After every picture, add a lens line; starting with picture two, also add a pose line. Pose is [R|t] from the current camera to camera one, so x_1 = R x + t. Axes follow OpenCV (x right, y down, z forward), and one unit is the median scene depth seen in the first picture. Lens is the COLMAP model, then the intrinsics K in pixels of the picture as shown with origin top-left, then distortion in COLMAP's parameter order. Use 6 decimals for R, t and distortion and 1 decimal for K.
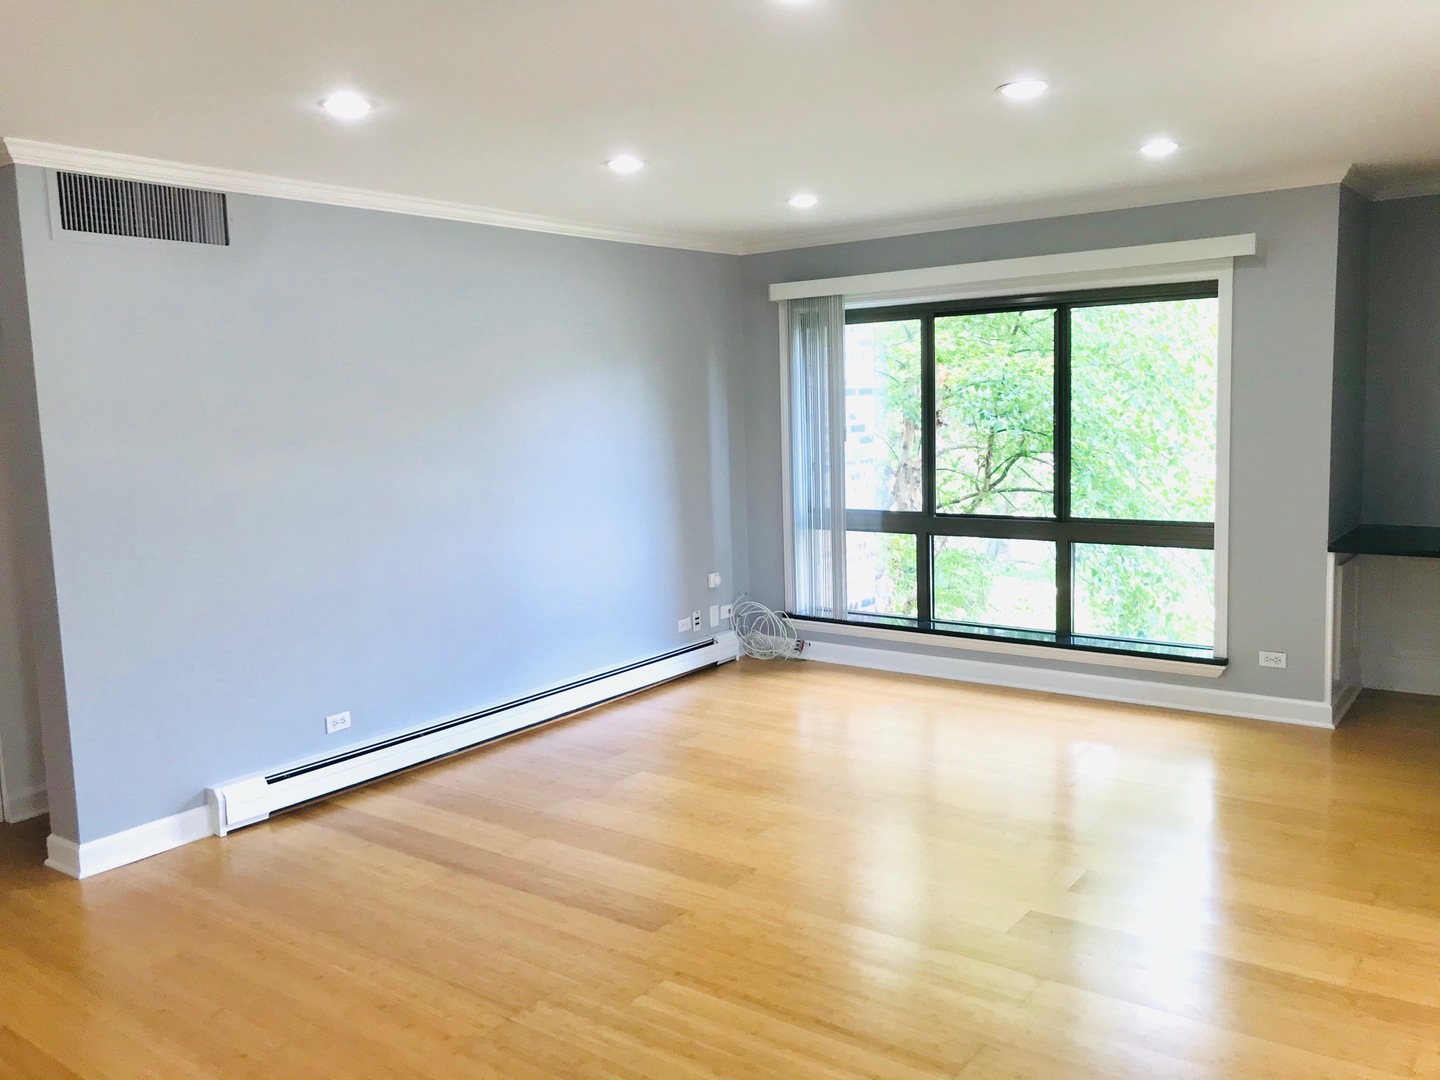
lens RADIAL K [[1176.1, 0, 700.0], [0, 1176.1, 535.8], [0, 0, 1]] dist [0.003760, 0.010983]
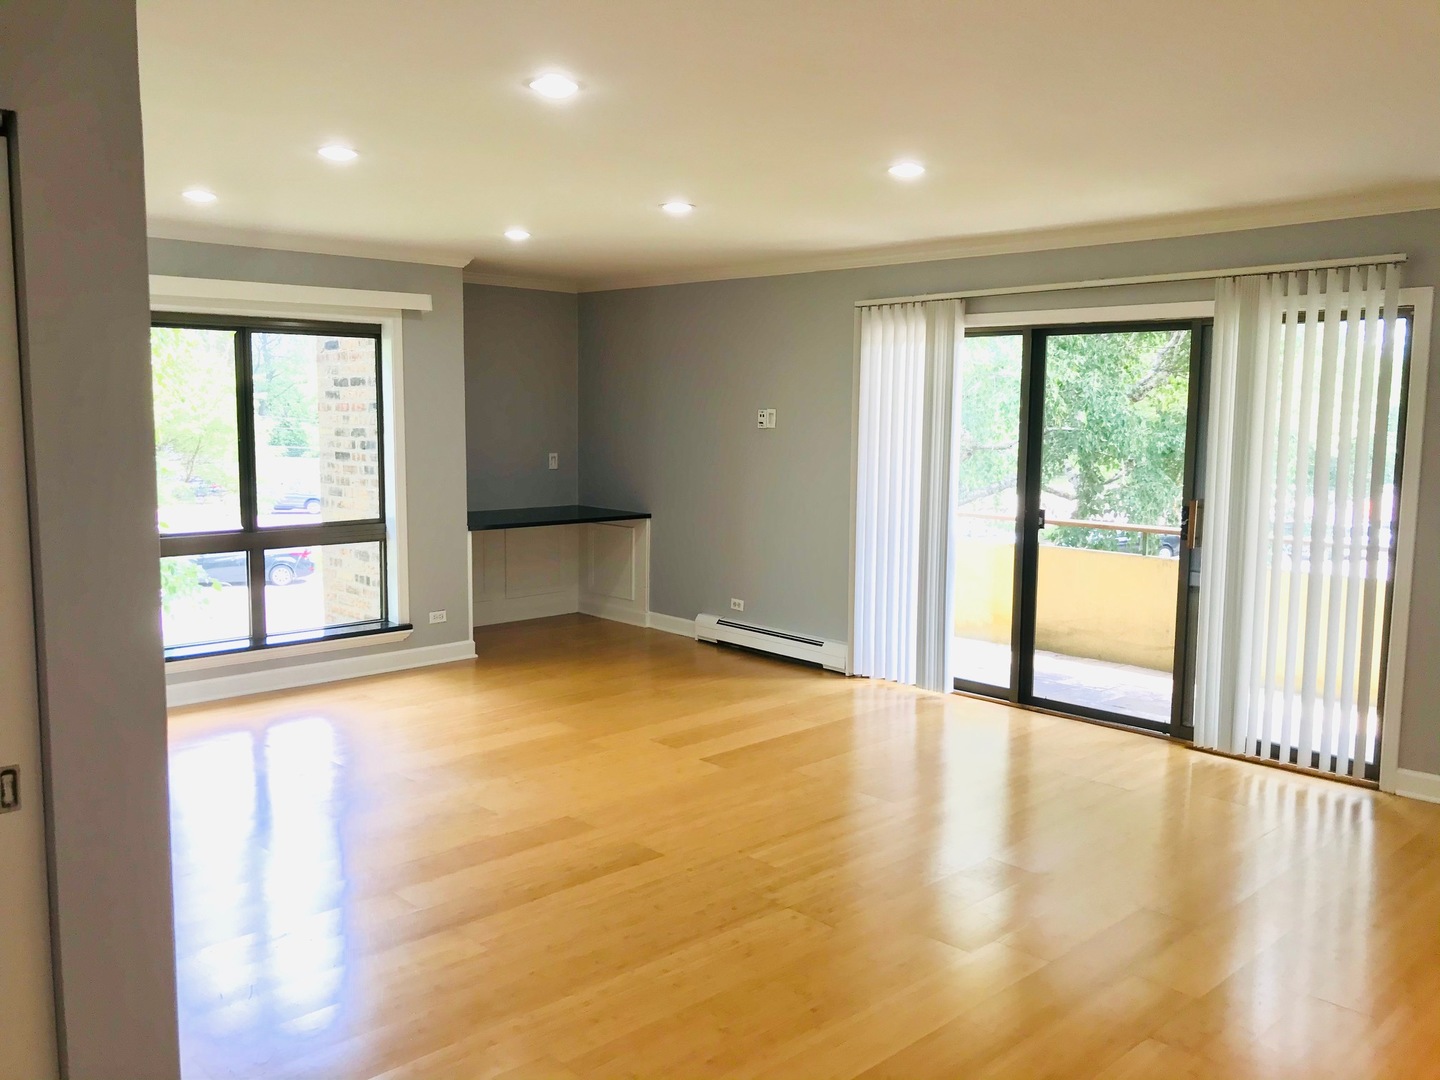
lens RADIAL K [[1176.1, 0, 700.0], [0, 1176.1, 535.8], [0, 0, 1]] dist [0.003760, 0.010983]
pose [[0.167263, -0.072601, 0.983236, -0.755341], [0.106134, 0.992815, 0.055253, -0.027287], [-0.980183, 0.095113, 0.173766, 0.470813]]
